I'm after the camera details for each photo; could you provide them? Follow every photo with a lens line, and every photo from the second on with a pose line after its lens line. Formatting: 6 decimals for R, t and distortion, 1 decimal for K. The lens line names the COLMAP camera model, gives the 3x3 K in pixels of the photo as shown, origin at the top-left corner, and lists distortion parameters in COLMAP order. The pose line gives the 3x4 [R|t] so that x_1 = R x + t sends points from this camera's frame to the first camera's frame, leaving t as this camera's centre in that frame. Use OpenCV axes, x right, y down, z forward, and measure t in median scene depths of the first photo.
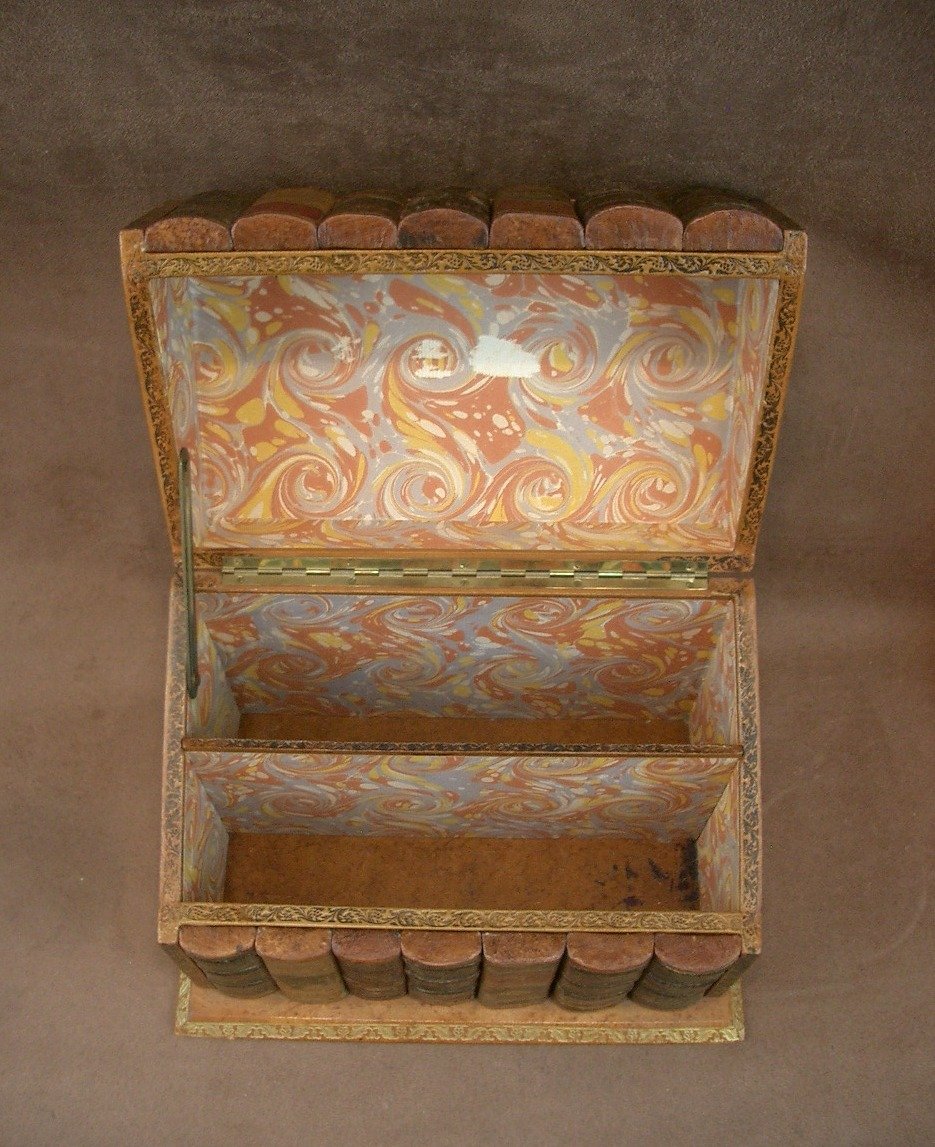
lens RADIAL K [[1288.1, 0, 465.5], [0, 1288.1, 572.5], [0, 0, 1]] dist [-0.145610, 0.000000]
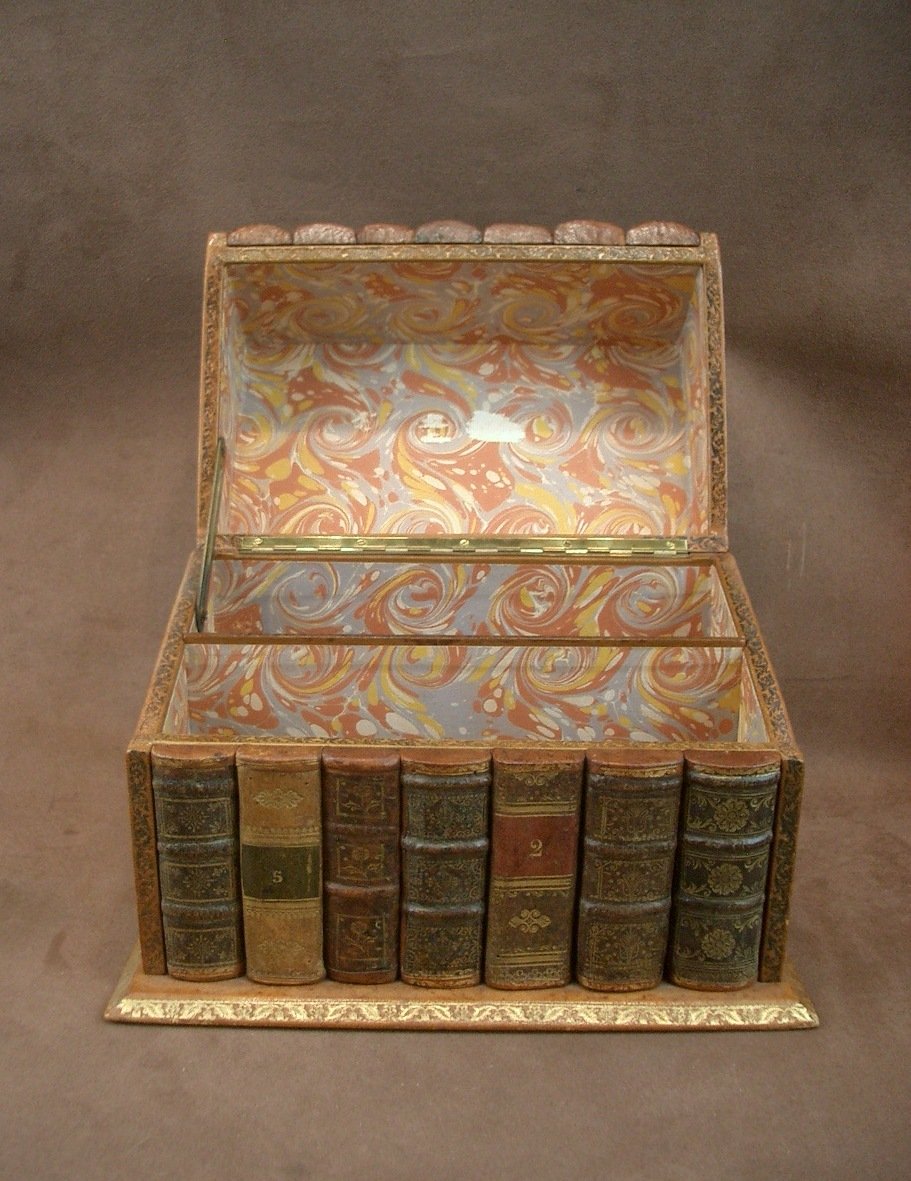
lens RADIAL K [[1292.0, 0, 454.2], [0, 1292.0, 596.9], [0, 0, 1]] dist [-0.127136, 0.000000]
pose [[0.999893, 0.005333, 0.013624, -0.023816], [0.005994, 0.700134, -0.713987, 0.805755], [-0.013346, 0.713992, 0.700027, 0.265561]]
